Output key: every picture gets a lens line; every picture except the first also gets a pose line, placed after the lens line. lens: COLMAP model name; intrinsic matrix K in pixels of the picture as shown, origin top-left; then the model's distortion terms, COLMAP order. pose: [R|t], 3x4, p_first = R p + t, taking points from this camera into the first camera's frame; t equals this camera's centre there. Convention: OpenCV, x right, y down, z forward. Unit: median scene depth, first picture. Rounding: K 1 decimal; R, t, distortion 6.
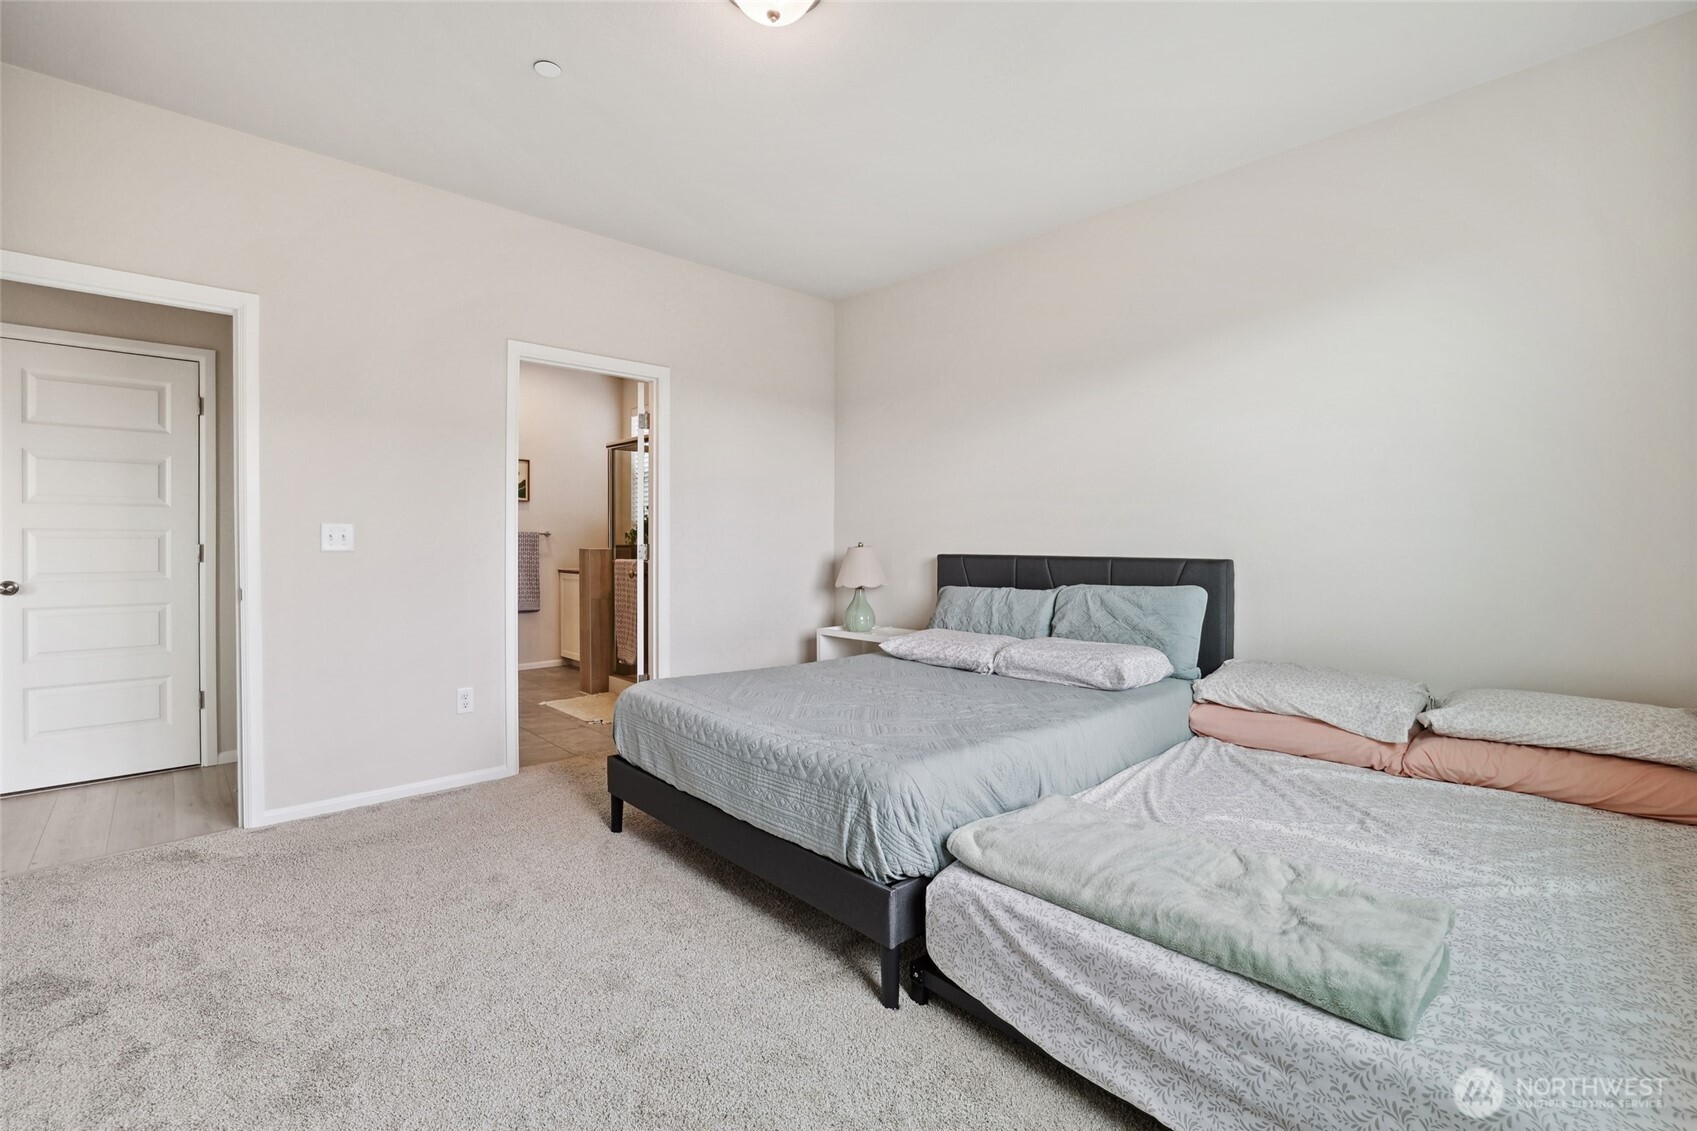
lens RADIAL K [[741.4, 0, 841.5], [0, 741.4, 554.4], [0, 0, 1]] dist [-0.028199, 0.000993]
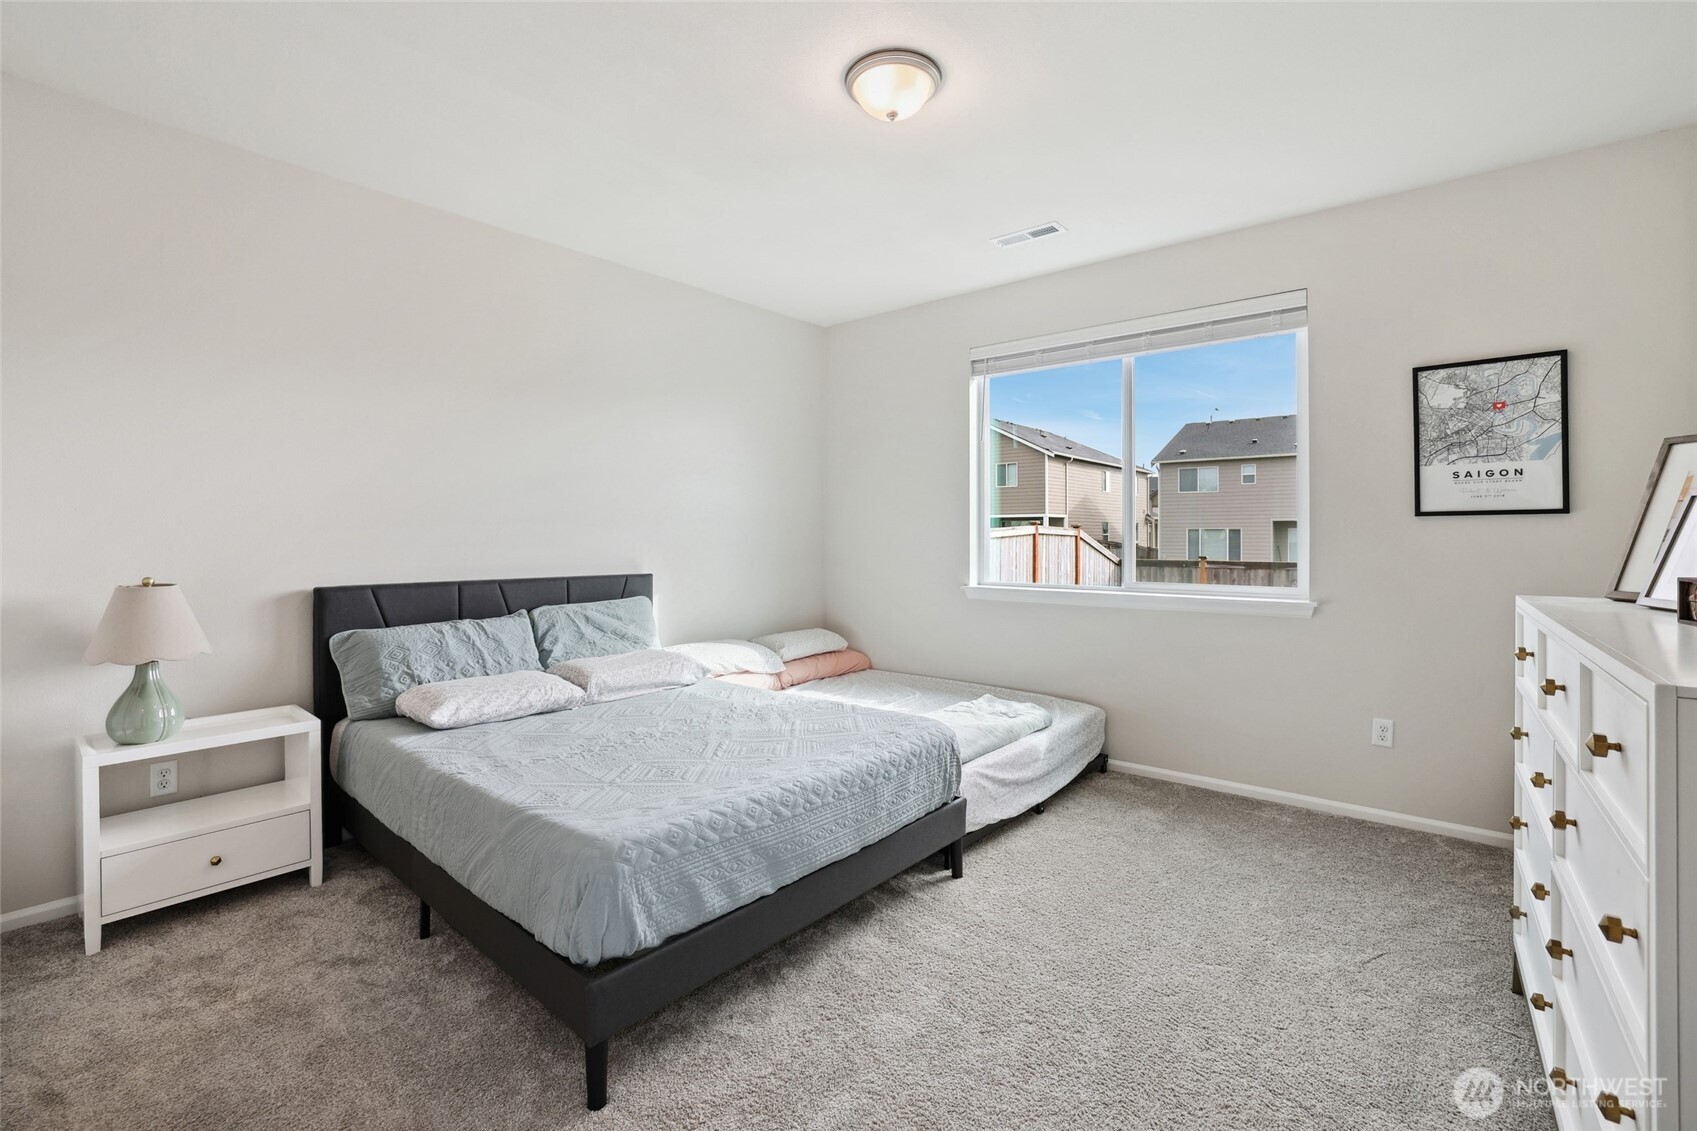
lens RADIAL K [[741.4, 0, 842.3], [0, 741.4, 552.9], [0, 0, 1]] dist [-0.028199, 0.000993]
pose [[-0.111662, -0.021196, 0.993520, -1.022082], [0.013714, 0.999644, 0.022868, -0.070935], [-0.993652, 0.016178, -0.111332, 1.004655]]
